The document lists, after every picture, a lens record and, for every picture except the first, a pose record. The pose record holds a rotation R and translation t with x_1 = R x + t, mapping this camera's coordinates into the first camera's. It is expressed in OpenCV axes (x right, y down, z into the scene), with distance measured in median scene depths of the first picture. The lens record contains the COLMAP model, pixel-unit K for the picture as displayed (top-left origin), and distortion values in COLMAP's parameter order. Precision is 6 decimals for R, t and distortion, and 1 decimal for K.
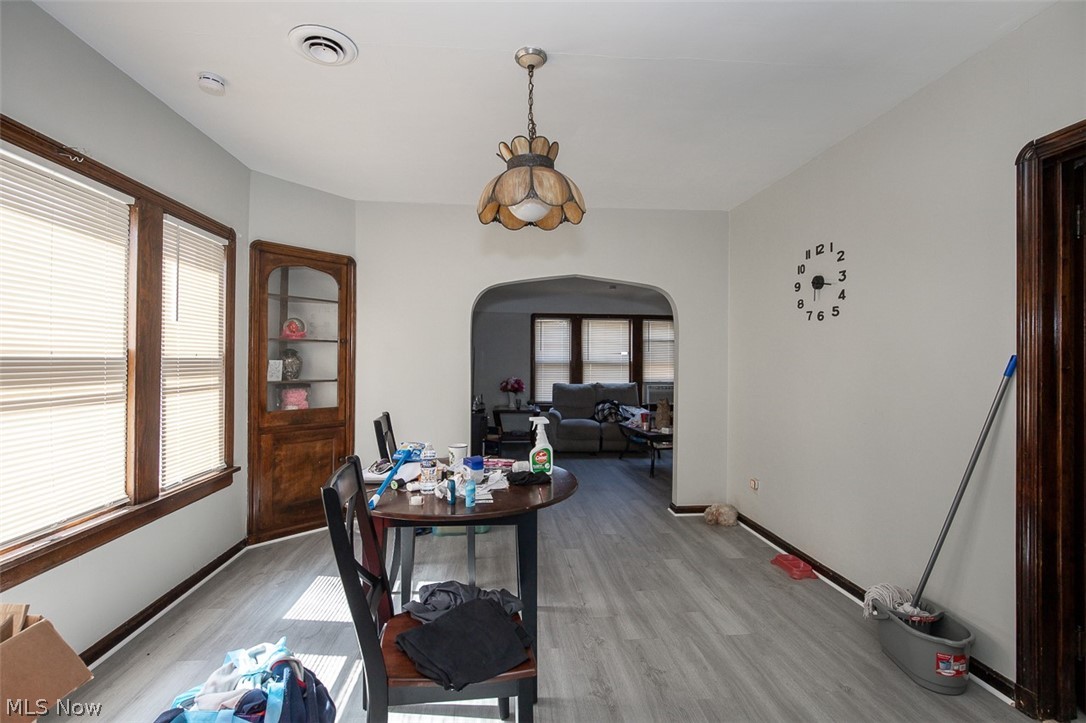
lens RADIAL K [[502.1, 0, 543.2], [0, 502.1, 362.4], [0, 0, 1]] dist [-0.005434, -0.000242]
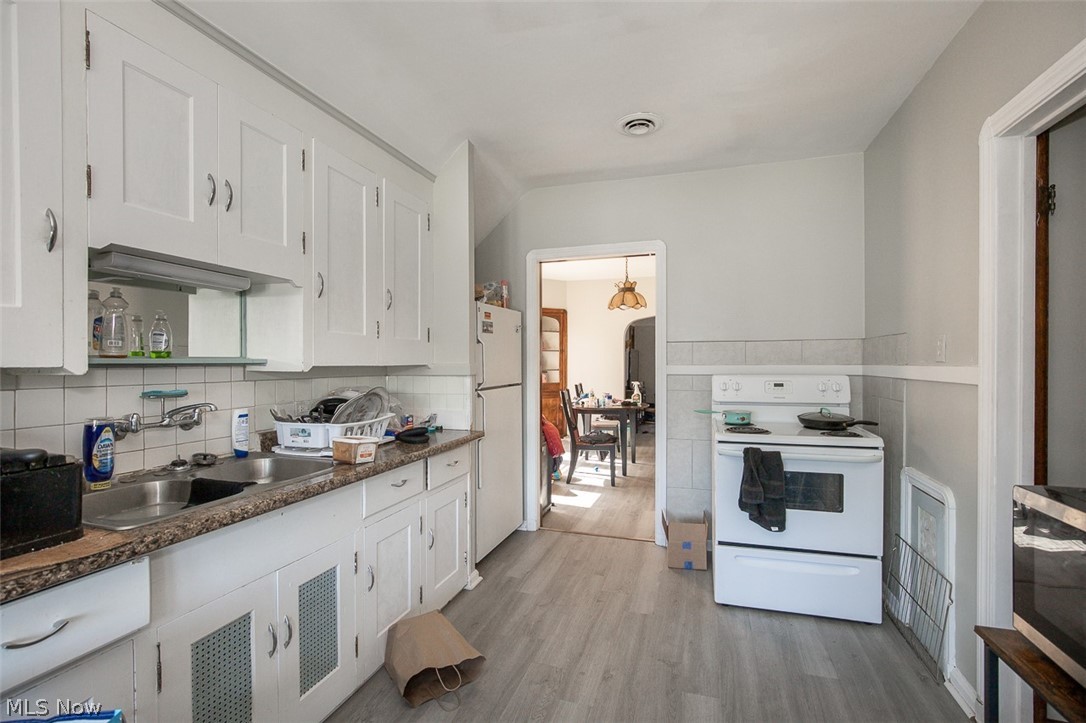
lens RADIAL K [[502.1, 0, 543.9], [0, 502.1, 363.3], [0, 0, 1]] dist [-0.005434, -0.000242]
pose [[0.920553, -0.004943, -0.390587, 0.662847], [0.008070, 0.999947, 0.006365, -0.006117], [0.390535, -0.009011, 0.920544, -1.813891]]
